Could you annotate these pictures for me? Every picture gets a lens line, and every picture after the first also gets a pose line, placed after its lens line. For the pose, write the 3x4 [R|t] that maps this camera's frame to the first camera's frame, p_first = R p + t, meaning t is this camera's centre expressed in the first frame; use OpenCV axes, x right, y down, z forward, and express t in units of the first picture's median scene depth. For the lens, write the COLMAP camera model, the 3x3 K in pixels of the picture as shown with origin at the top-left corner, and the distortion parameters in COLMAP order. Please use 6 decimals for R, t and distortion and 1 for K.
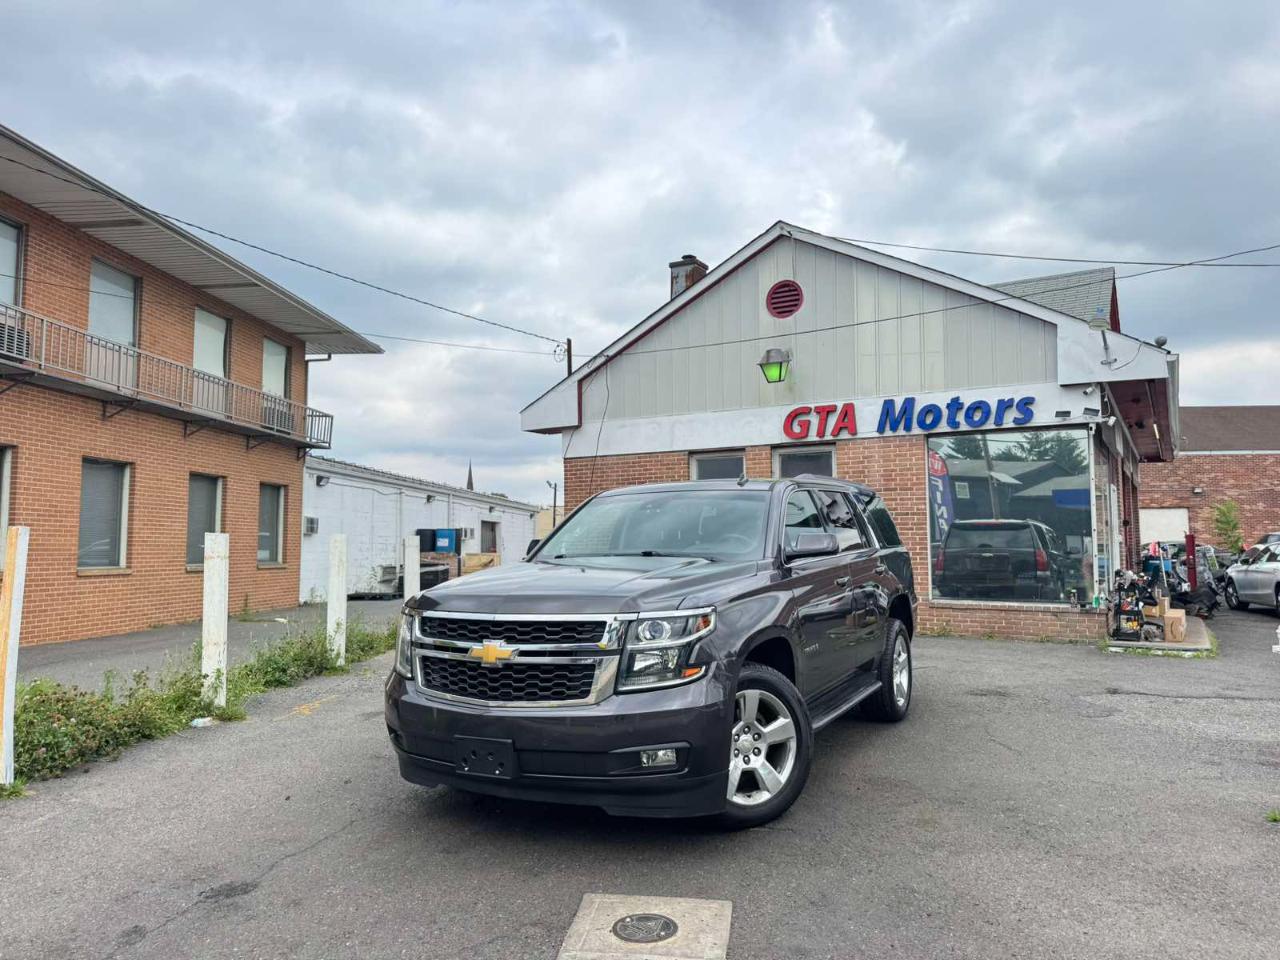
lens RADIAL K [[911.8, 0, 632.9], [0, 911.8, 474.1], [0, 0, 1]] dist [0.091612, -0.122568]
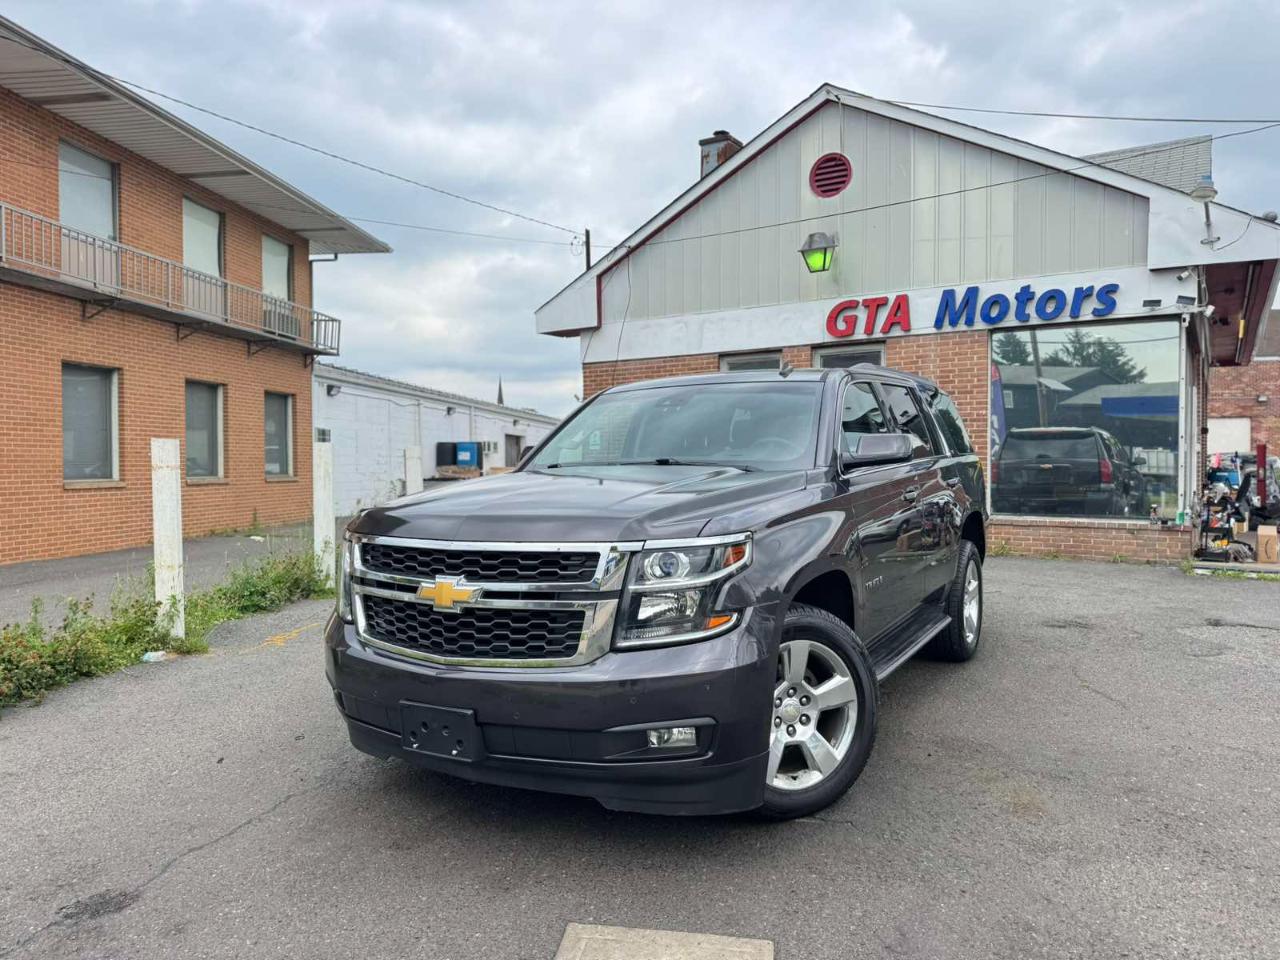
lens RADIAL K [[911.8, 0, 632.9], [0, 911.8, 474.1], [0, 0, 1]] dist [0.091612, -0.122568]
pose [[0.999425, -0.000837, -0.033887, 0.007649], [0.003986, 0.995663, 0.092951, 0.011765], [0.033662, -0.093033, 0.995094, 0.103818]]
